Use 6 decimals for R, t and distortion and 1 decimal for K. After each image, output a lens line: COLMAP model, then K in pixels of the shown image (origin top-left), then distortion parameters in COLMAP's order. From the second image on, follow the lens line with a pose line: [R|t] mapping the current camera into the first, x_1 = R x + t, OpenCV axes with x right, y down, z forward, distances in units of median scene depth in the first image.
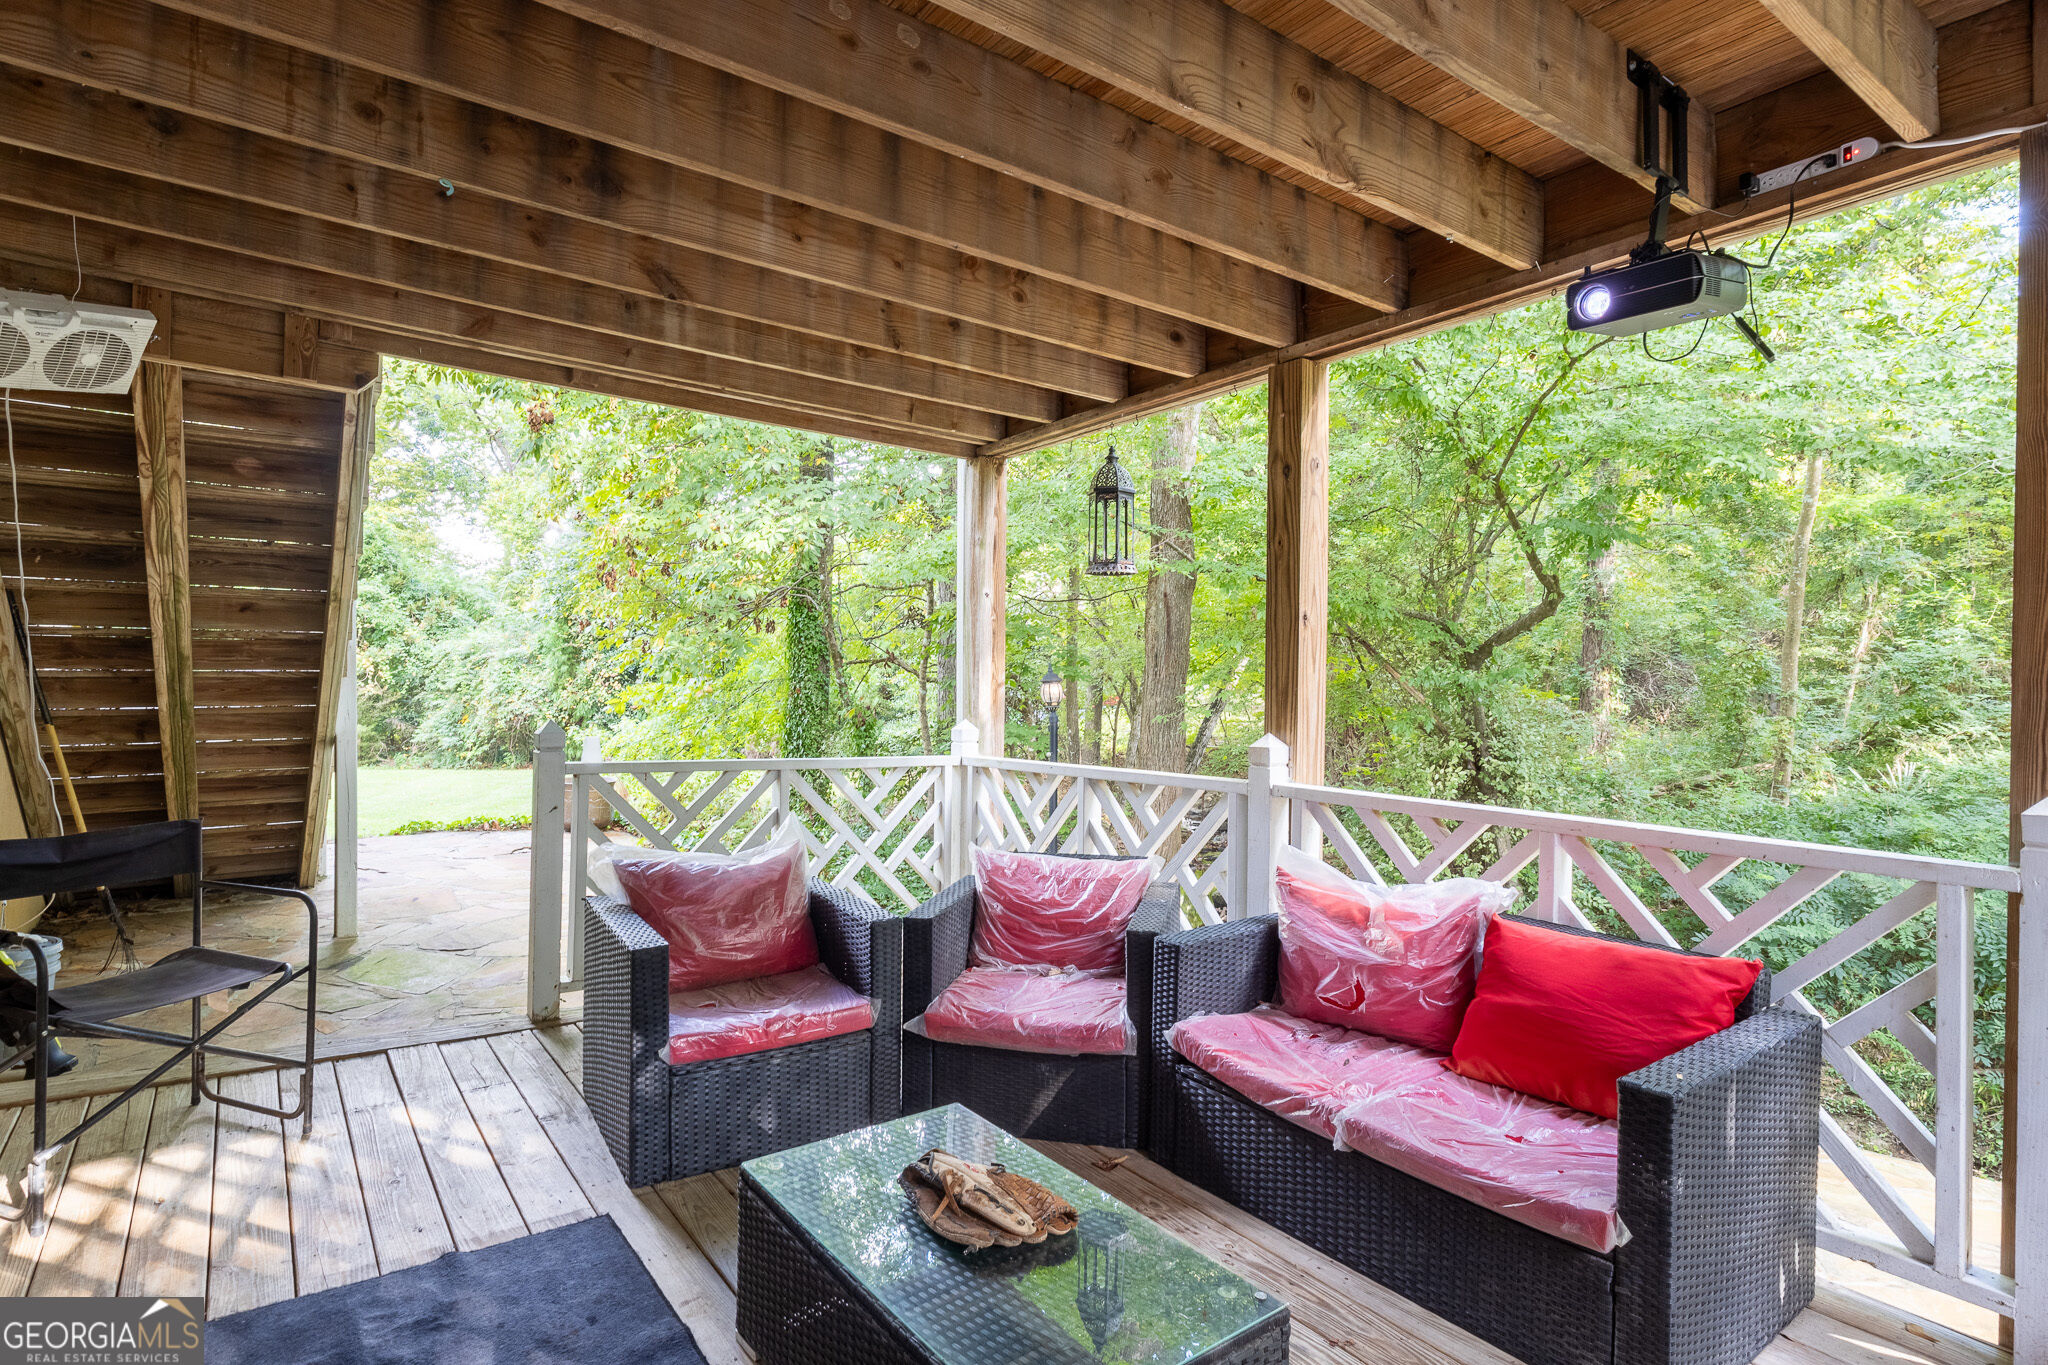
lens RADIAL K [[1125.3, 0, 1019.0], [0, 1125.3, 680.8], [0, 0, 1]] dist [-0.004039, 0.000403]
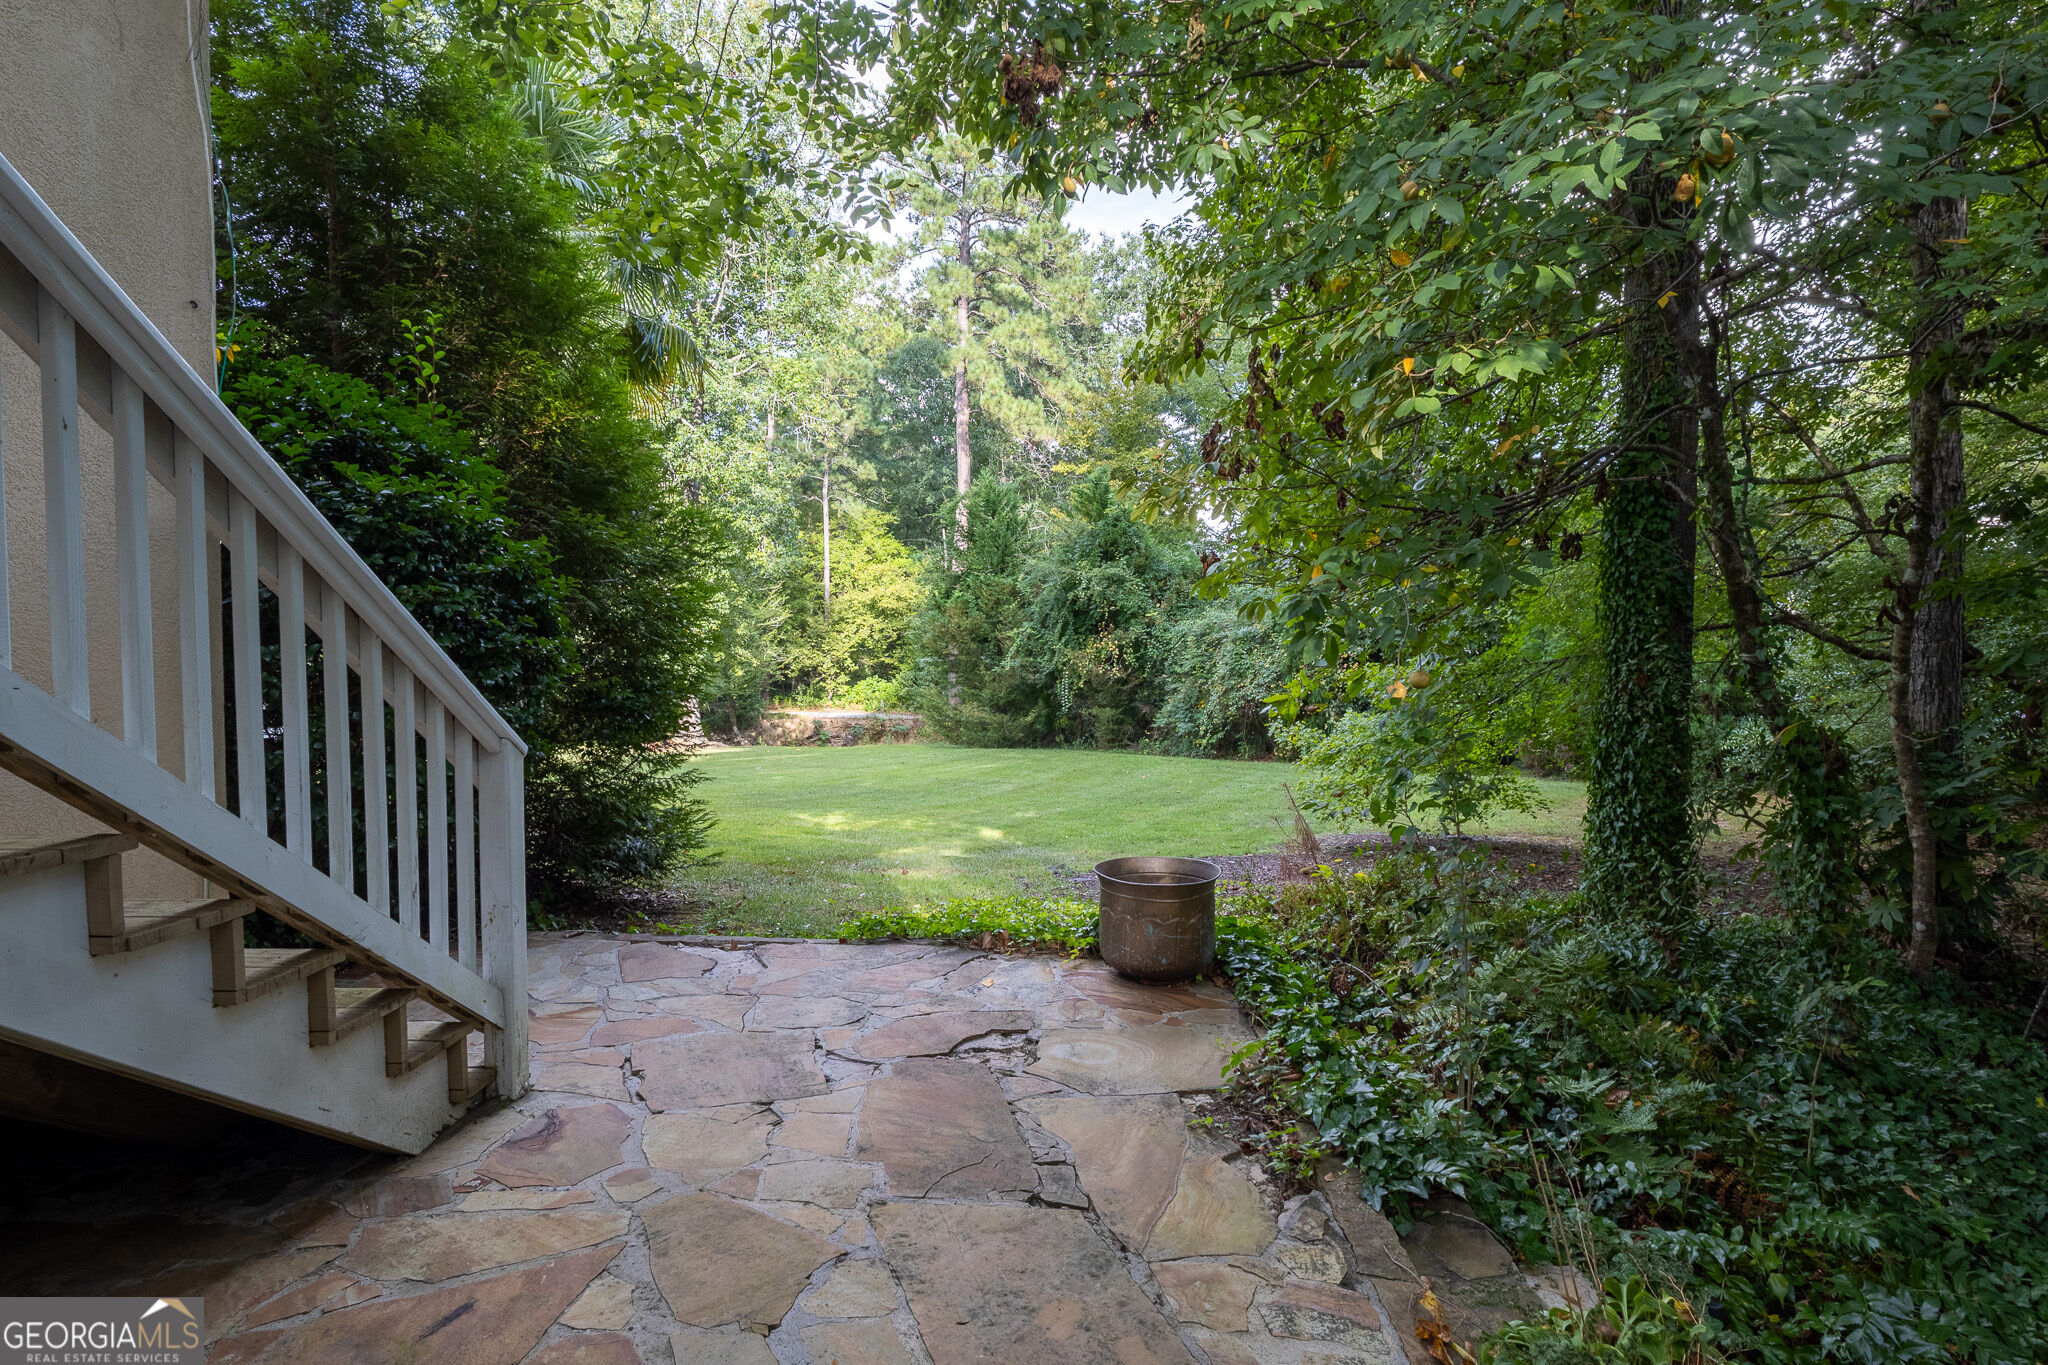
lens RADIAL K [[1125.3, 0, 1004.6], [0, 1125.3, 679.6], [0, 0, 1]] dist [-0.004039, 0.000403]
pose [[0.784407, 0.001691, -0.620245, -0.039333], [0.007922, 0.999887, 0.012744, 0.000294], [0.620196, -0.014910, 0.784305, 0.164137]]
